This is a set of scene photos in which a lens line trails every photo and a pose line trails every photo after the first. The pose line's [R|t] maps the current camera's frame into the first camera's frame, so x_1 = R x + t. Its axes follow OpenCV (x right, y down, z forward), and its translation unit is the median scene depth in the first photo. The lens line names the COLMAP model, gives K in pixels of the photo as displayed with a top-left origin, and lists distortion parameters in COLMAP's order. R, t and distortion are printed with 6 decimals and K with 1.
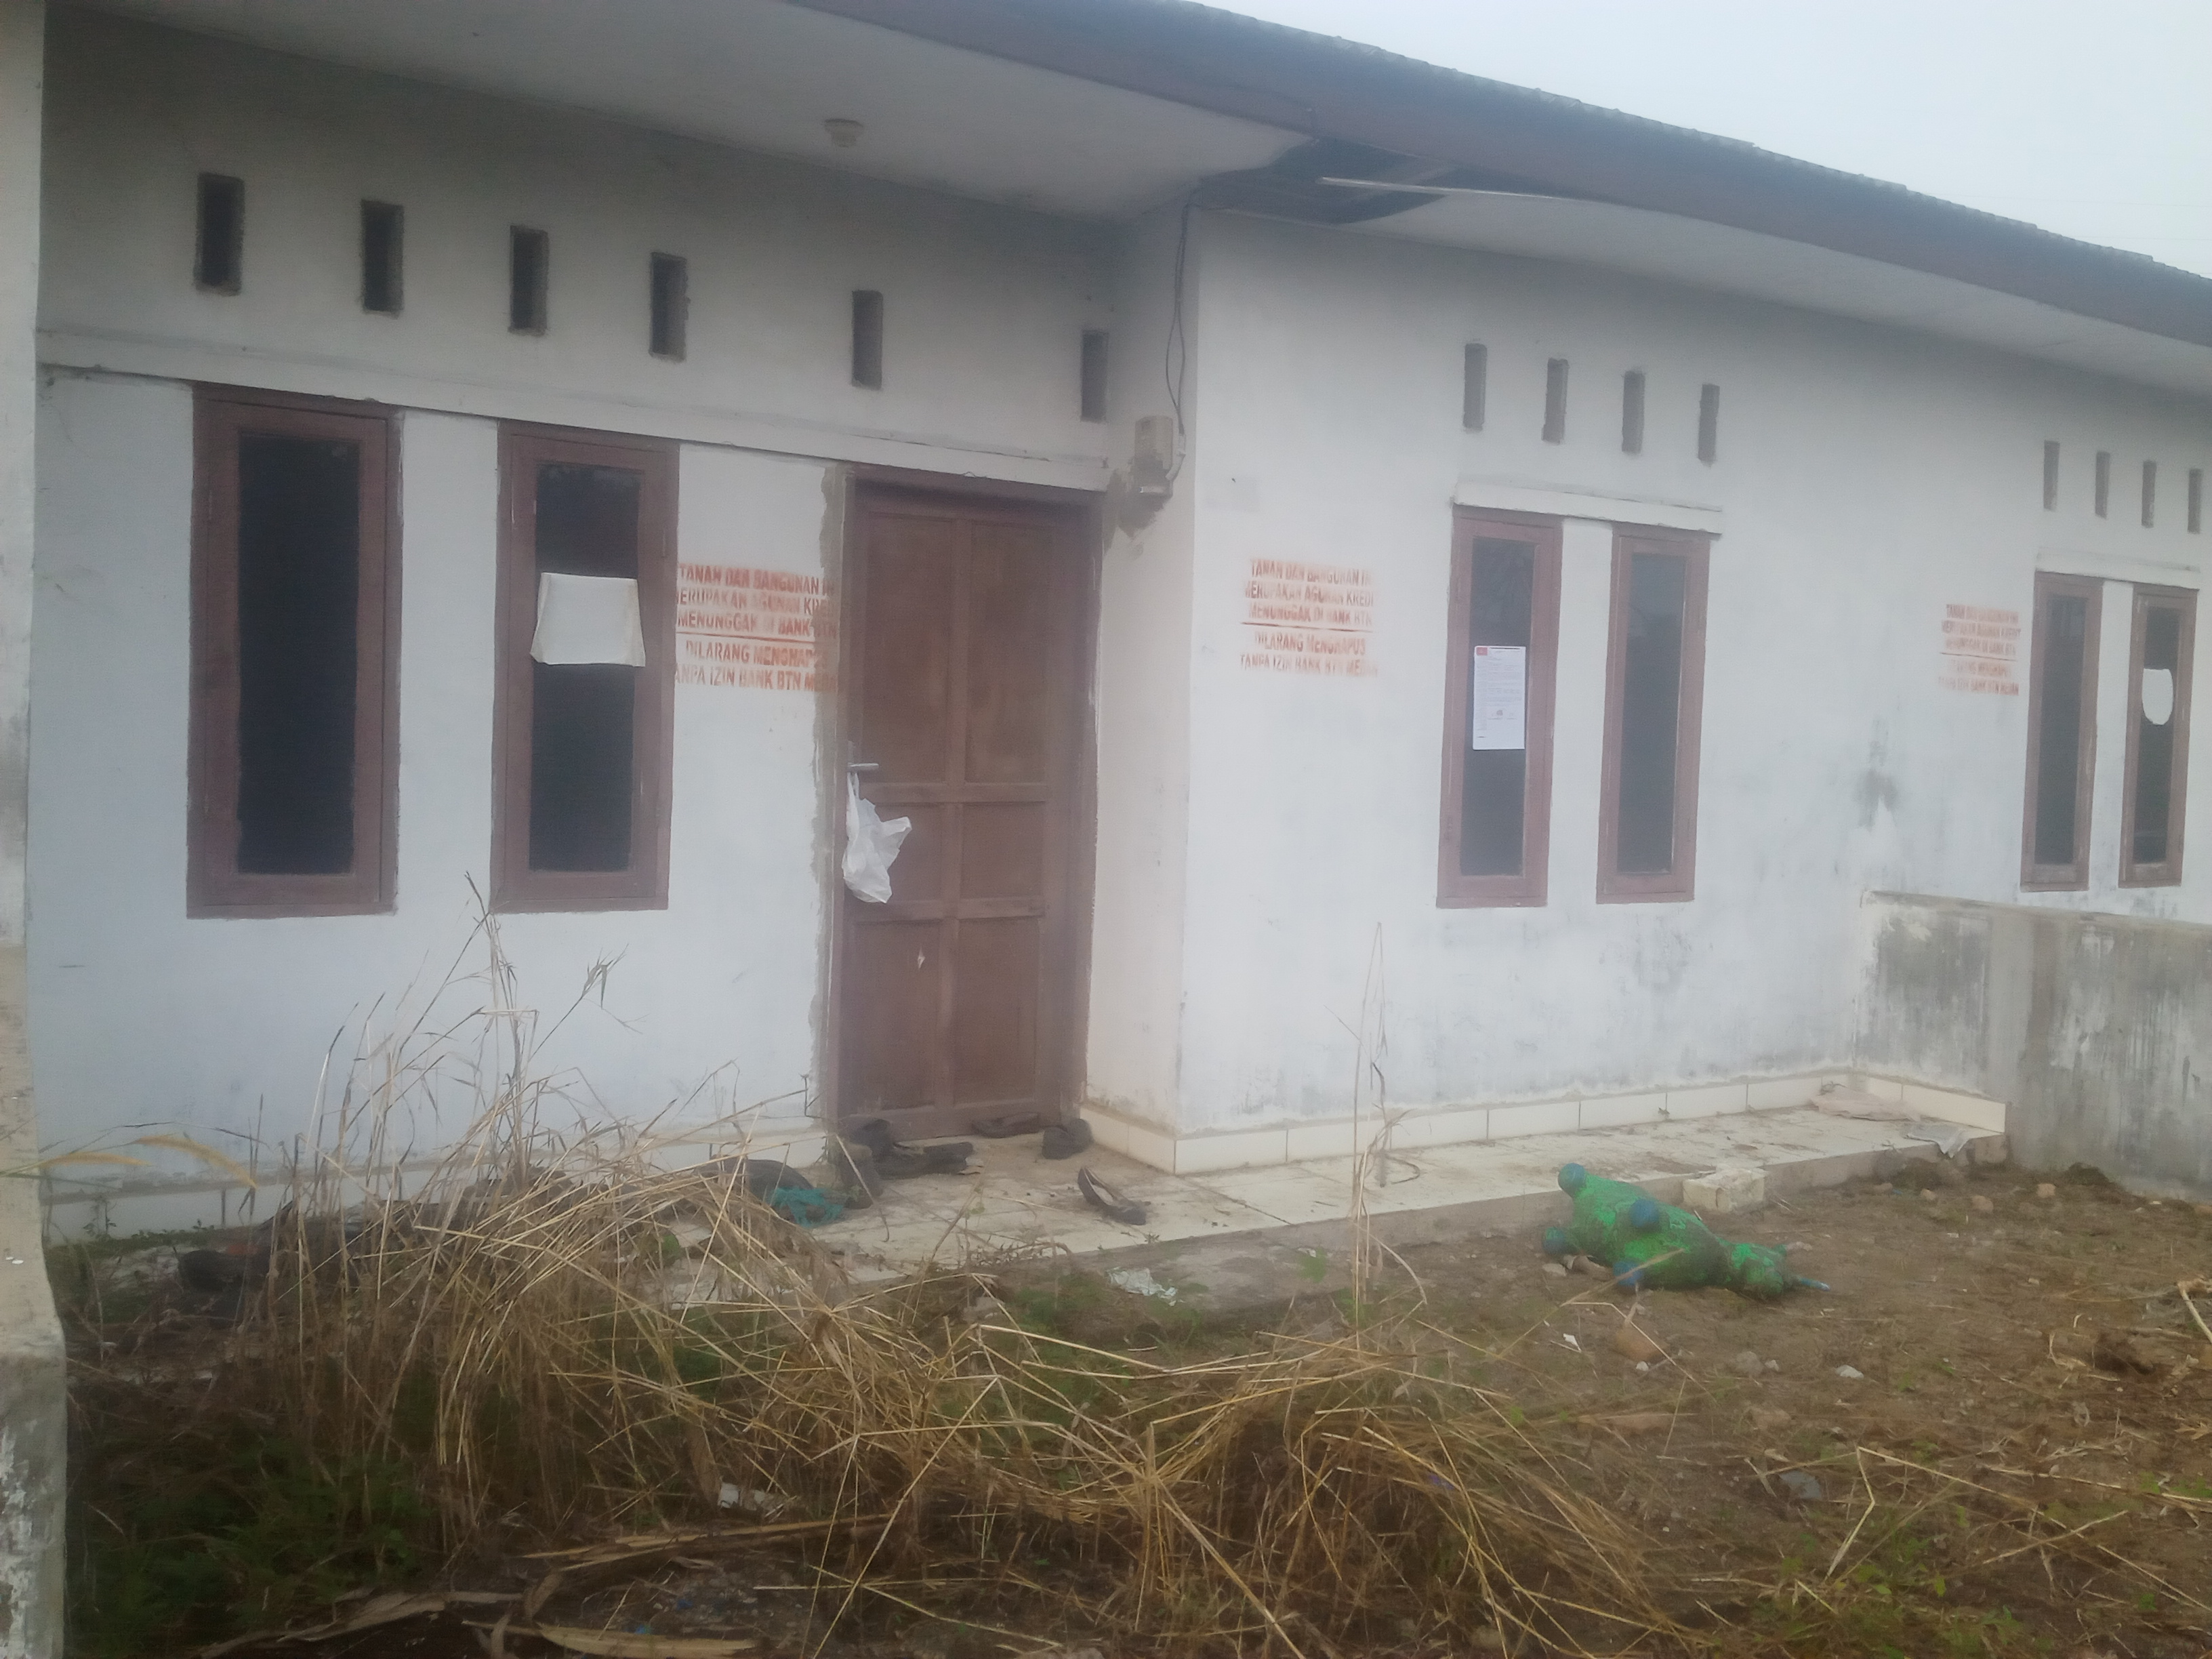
lens RADIAL K [[1850.5, 0, 1106.0], [0, 1850.5, 829.5], [0, 0, 1]] dist [0.085582, -0.164963]
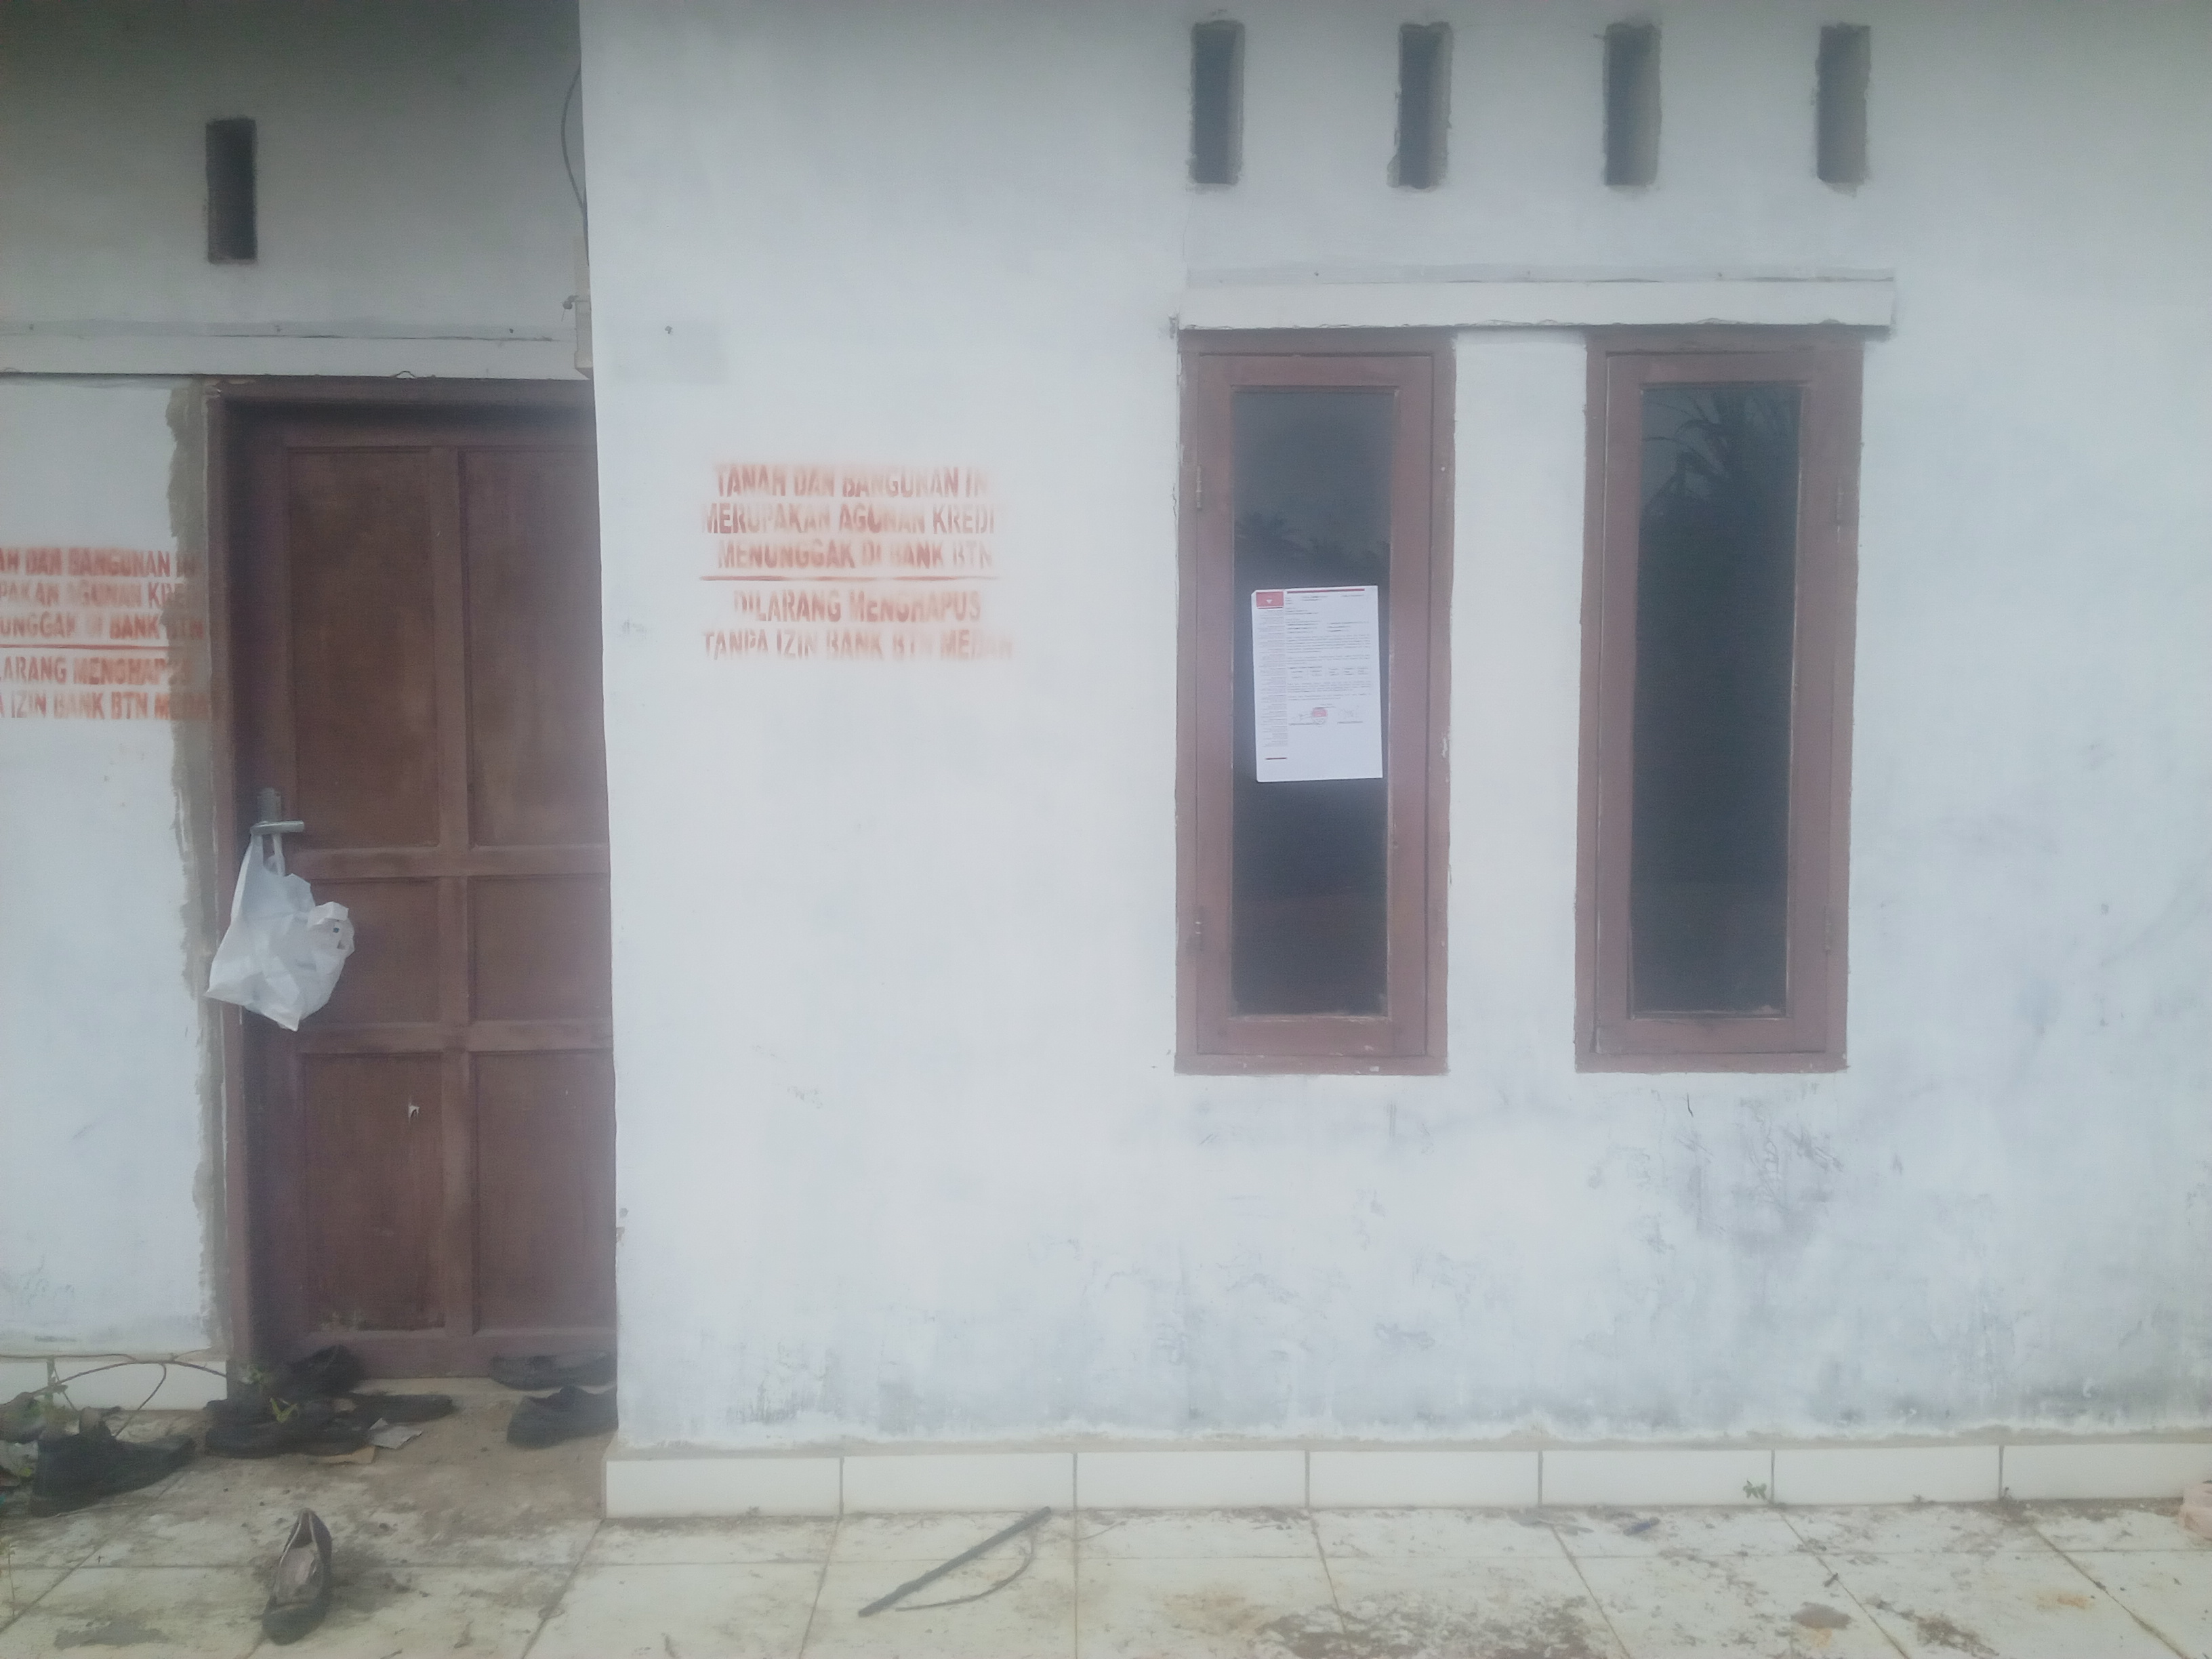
lens RADIAL K [[1850.5, 0, 1106.0], [0, 1850.5, 829.5], [0, 0, 1]] dist [0.085582, -0.164963]
pose [[0.867235, 0.001426, -0.497897, 0.455625], [0.004071, 0.999942, 0.009955, -0.037384], [0.497882, -0.010661, 0.867179, 0.543686]]
